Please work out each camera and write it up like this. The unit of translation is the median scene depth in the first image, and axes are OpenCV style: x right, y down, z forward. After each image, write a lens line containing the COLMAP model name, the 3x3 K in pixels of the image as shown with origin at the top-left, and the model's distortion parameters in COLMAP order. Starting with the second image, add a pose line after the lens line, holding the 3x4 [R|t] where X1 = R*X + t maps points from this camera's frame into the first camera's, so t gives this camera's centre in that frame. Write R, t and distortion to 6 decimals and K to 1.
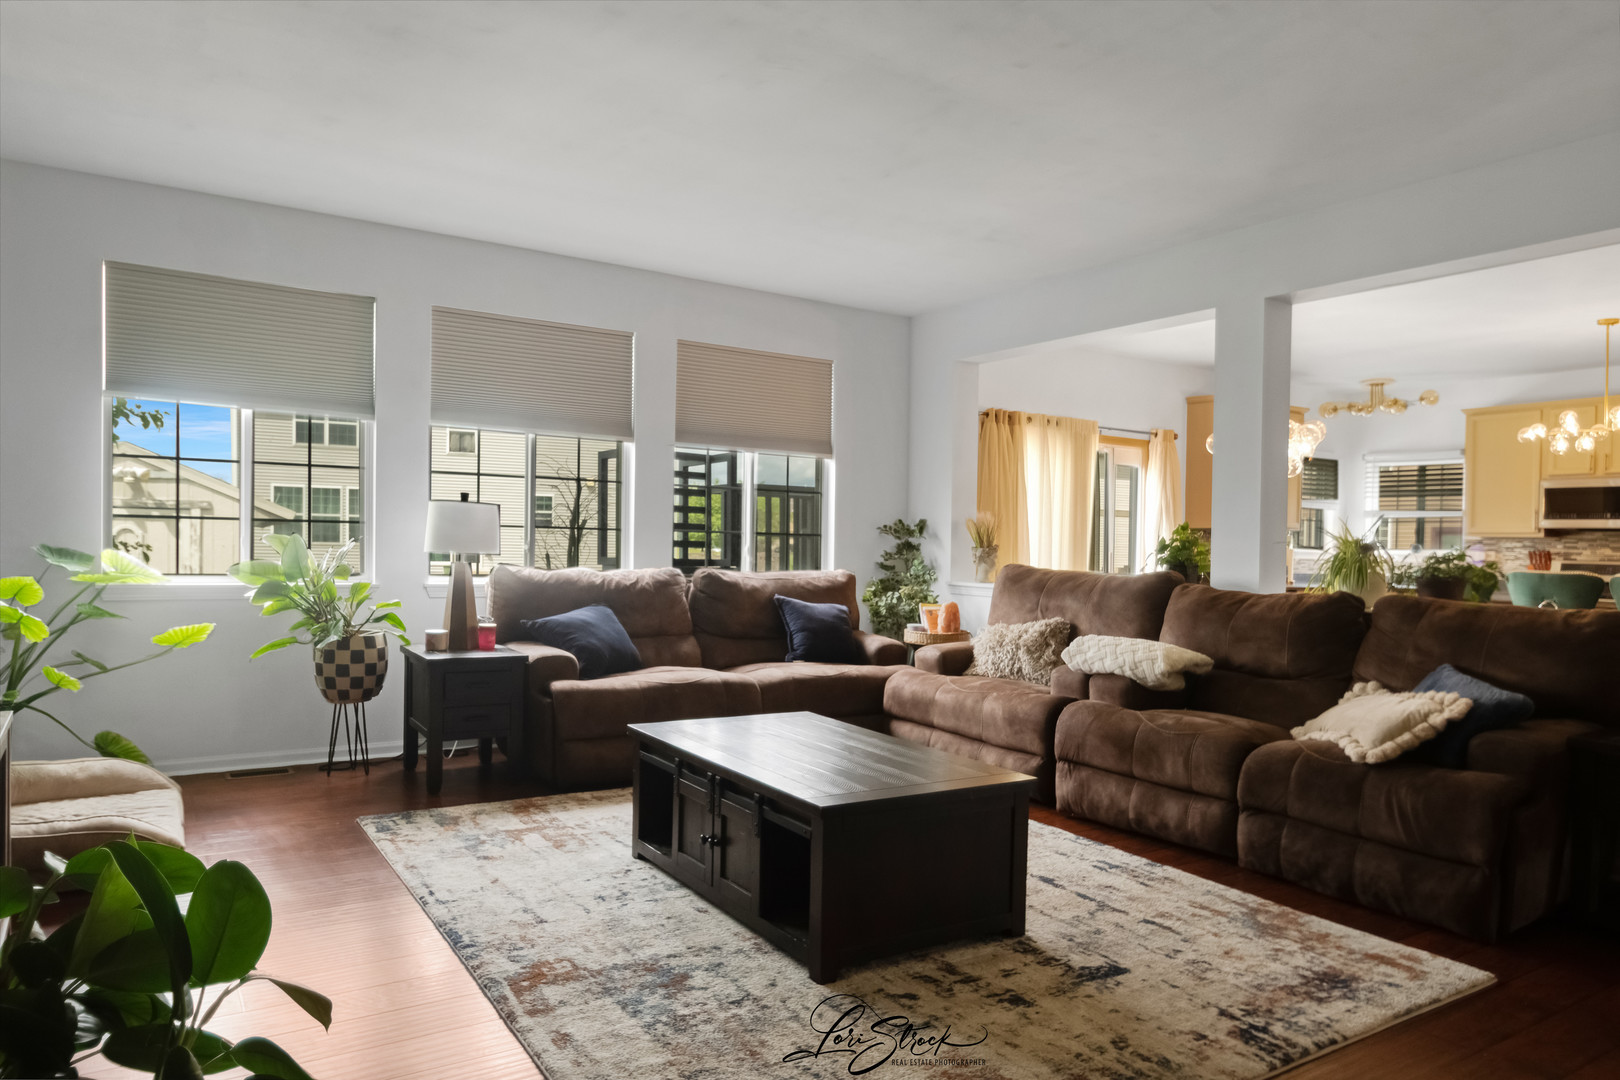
lens RADIAL K [[1054.3, 0, 810.0], [0, 1054.3, 540.0], [0, 0, 1]] dist [-0.001977, -0.000595]
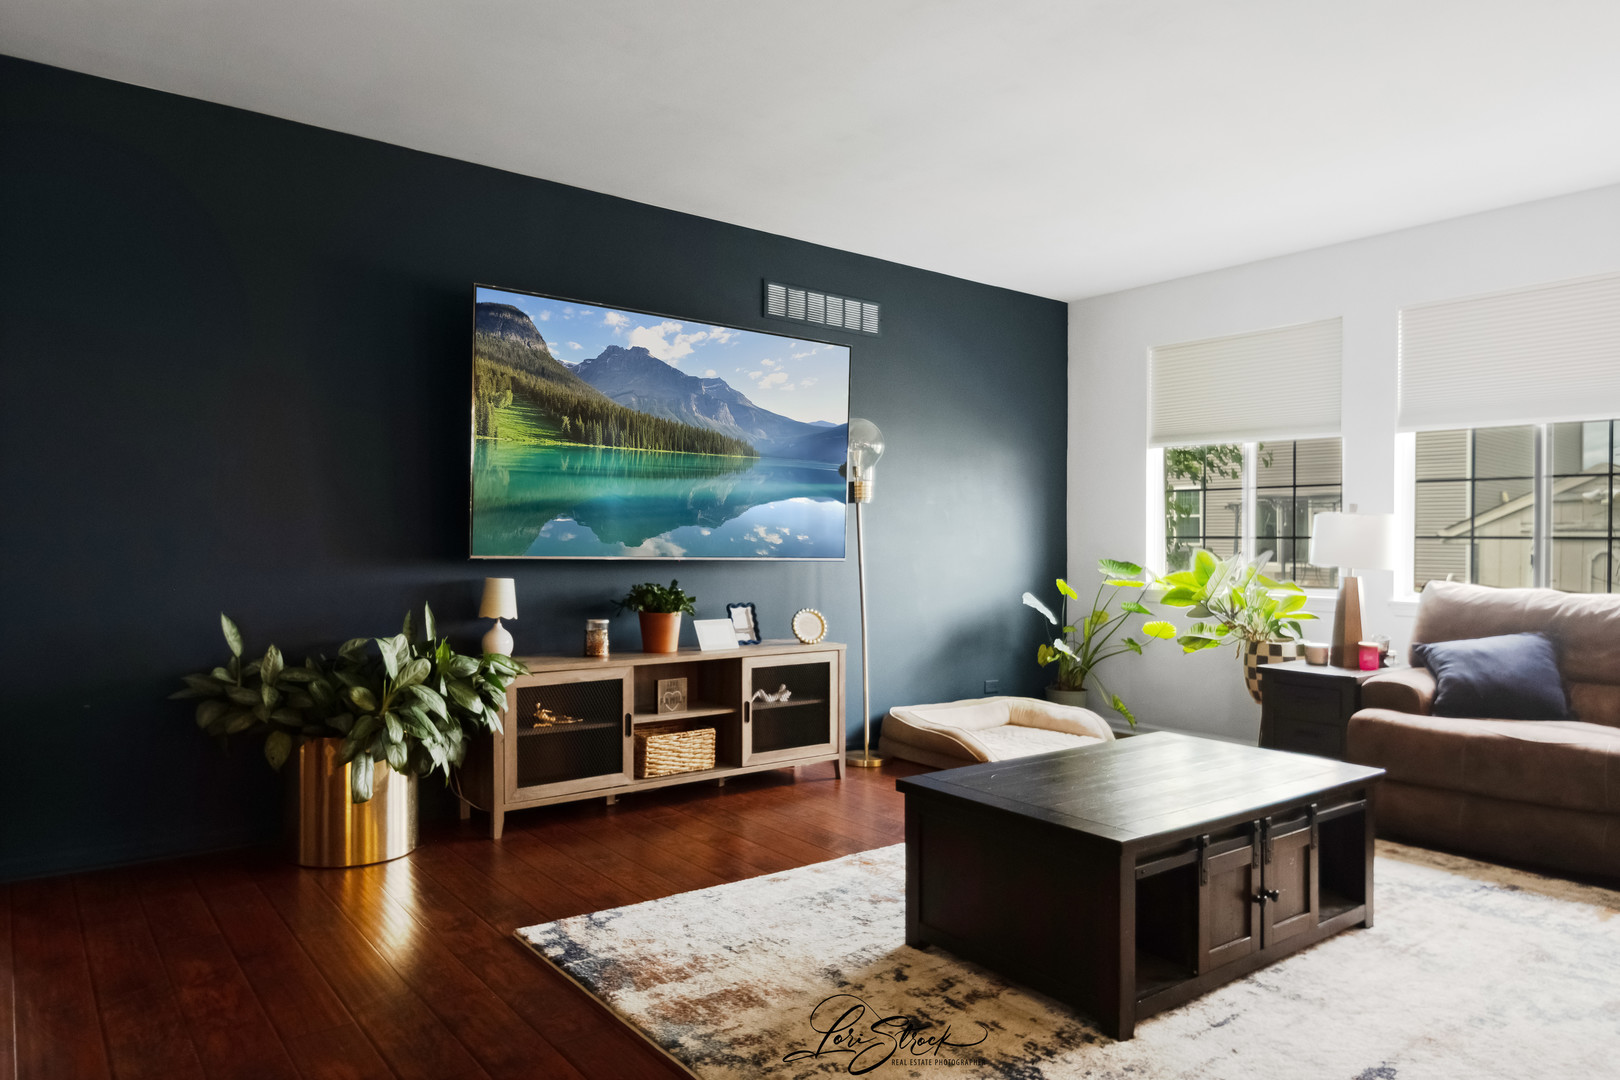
lens RADIAL K [[1054.3, 0, 810.0], [0, 1054.3, 540.0], [0, 0, 1]] dist [-0.001977, -0.000595]
pose [[0.073941, -0.027743, -0.996877, 1.054641], [0.000124, 0.999613, -0.027810, 0.028173], [0.997263, 0.001932, 0.073915, 0.772225]]
